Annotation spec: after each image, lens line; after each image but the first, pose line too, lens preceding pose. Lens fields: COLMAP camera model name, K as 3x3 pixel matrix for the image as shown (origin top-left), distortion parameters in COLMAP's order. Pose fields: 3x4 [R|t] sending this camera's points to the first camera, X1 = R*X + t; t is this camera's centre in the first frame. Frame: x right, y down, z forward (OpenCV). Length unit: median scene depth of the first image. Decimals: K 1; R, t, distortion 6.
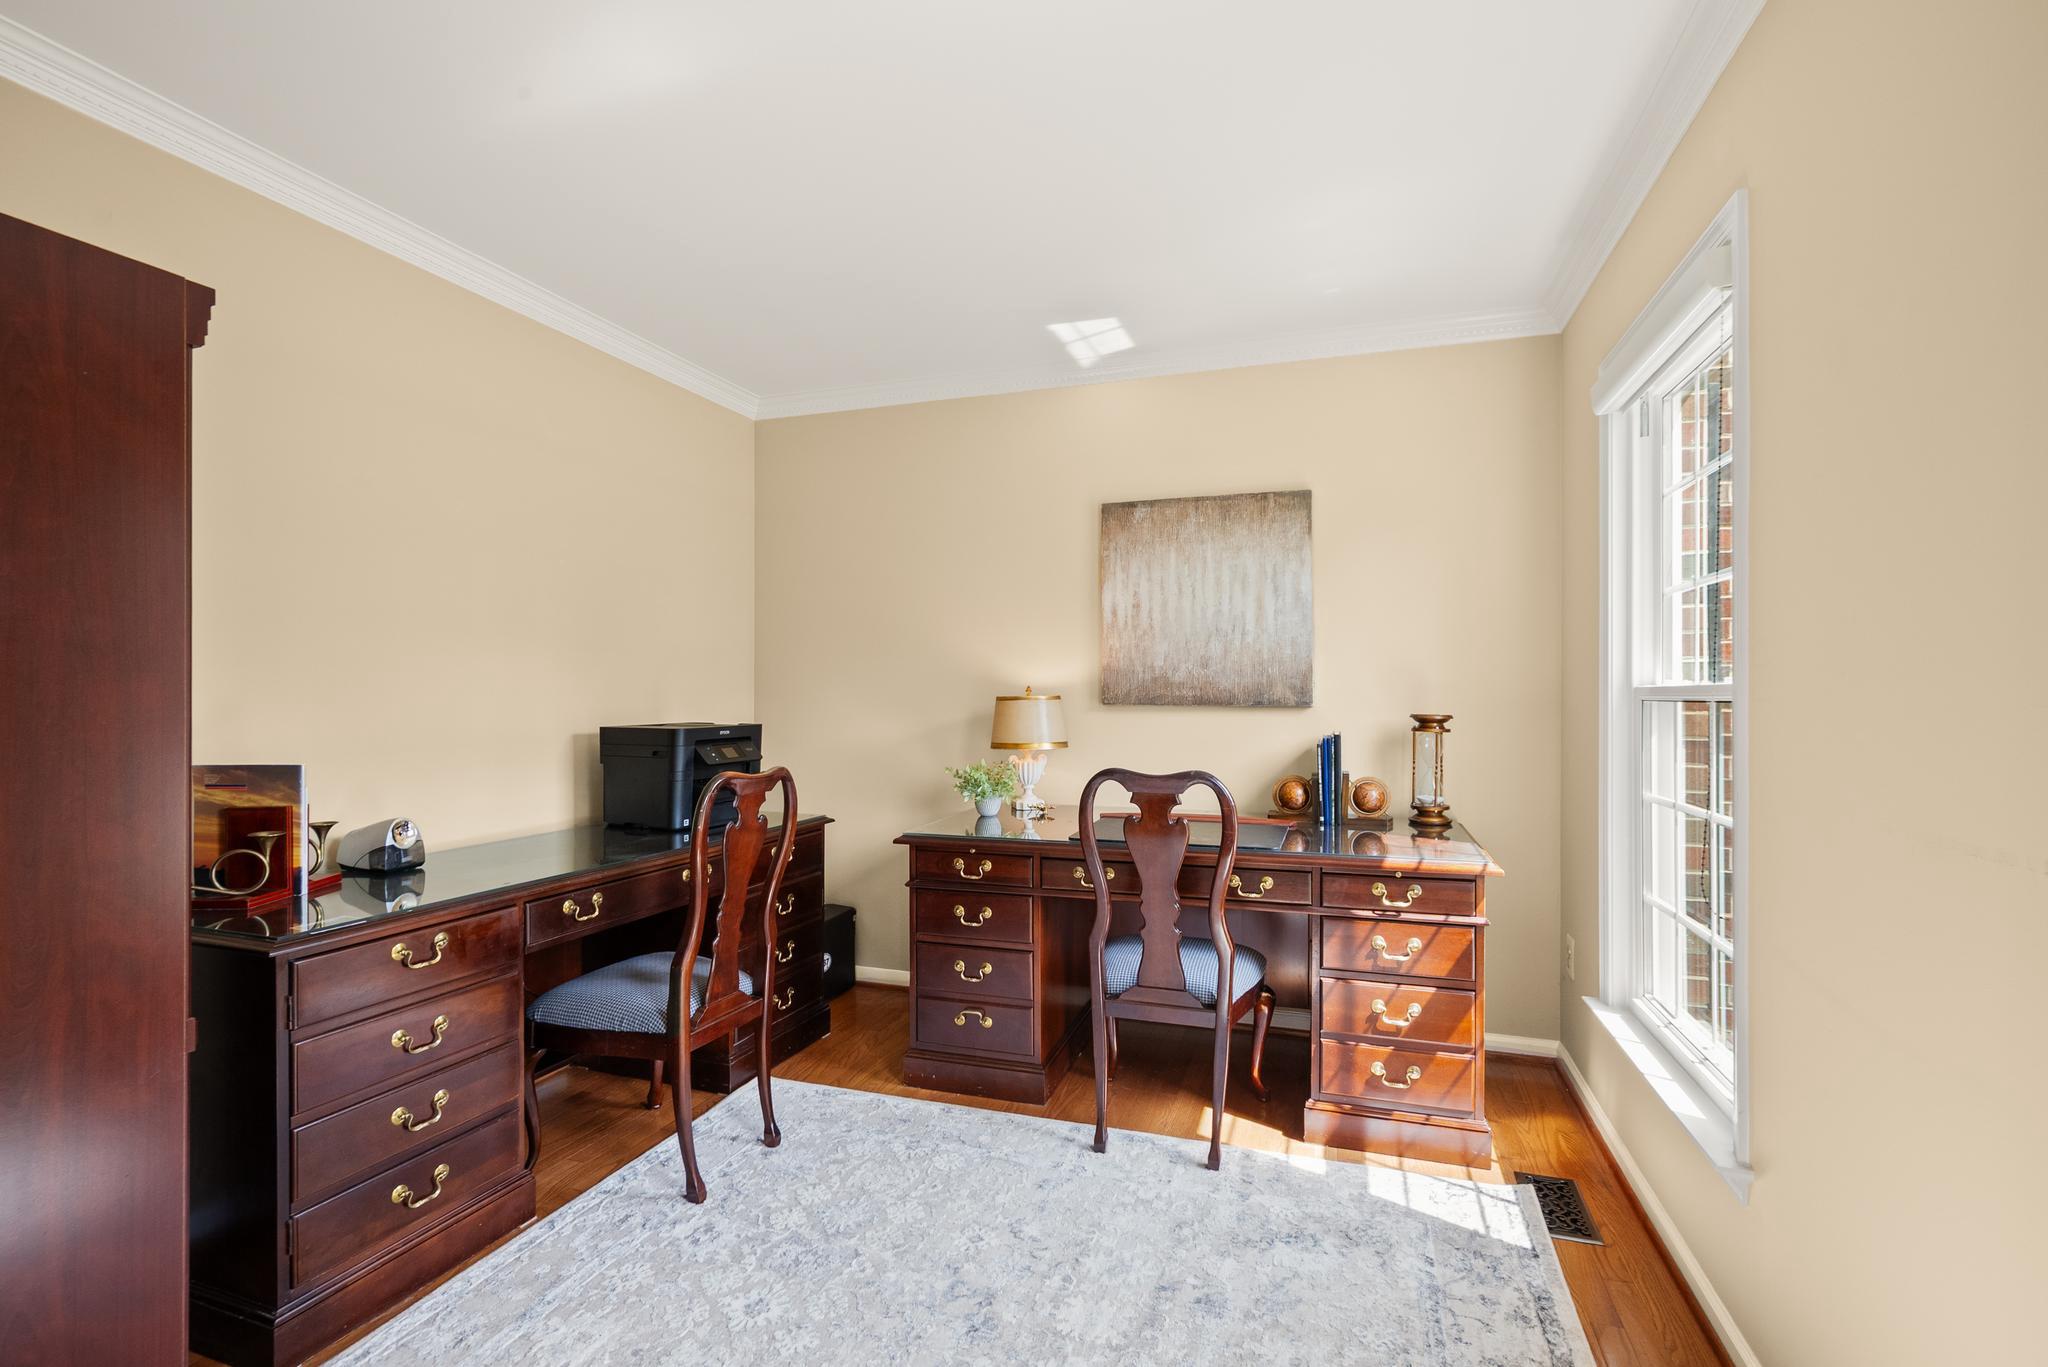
lens RADIAL K [[949.1, 0, 1044.4], [0, 949.1, 691.8], [0, 0, 1]] dist [-0.012716, 0.006691]
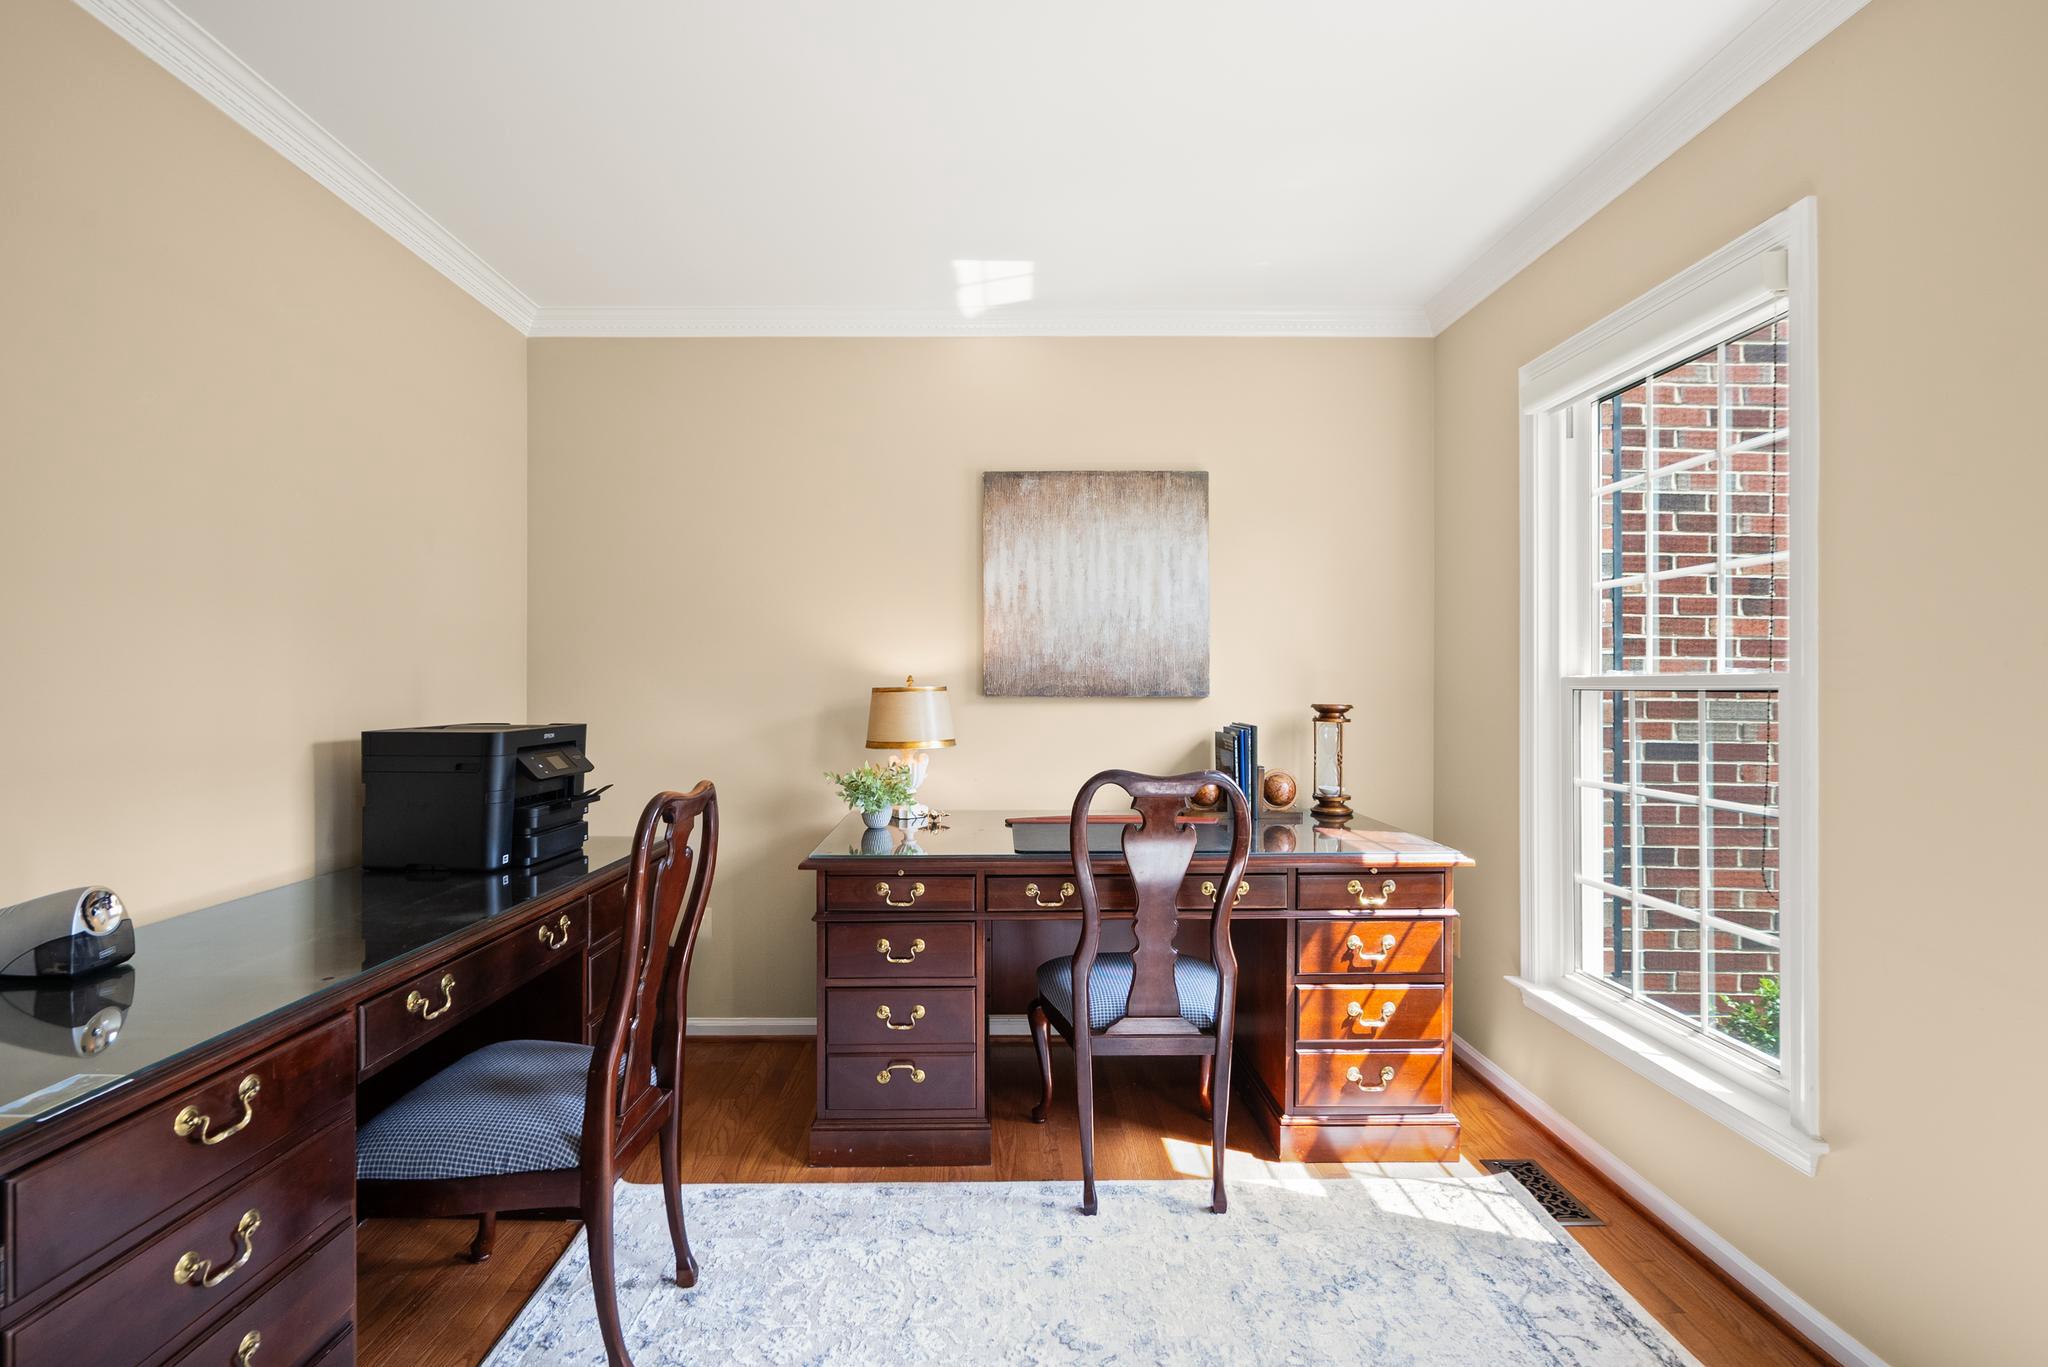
lens RADIAL K [[949.1, 0, 1012.1], [0, 949.1, 681.8], [0, 0, 1]] dist [-0.012716, 0.006691]
pose [[0.946118, -0.000493, 0.323822, -0.261257], [0.000960, 0.999999, -0.001282, 0.001386], [-0.323820, 0.001523, 0.946117, 0.186642]]
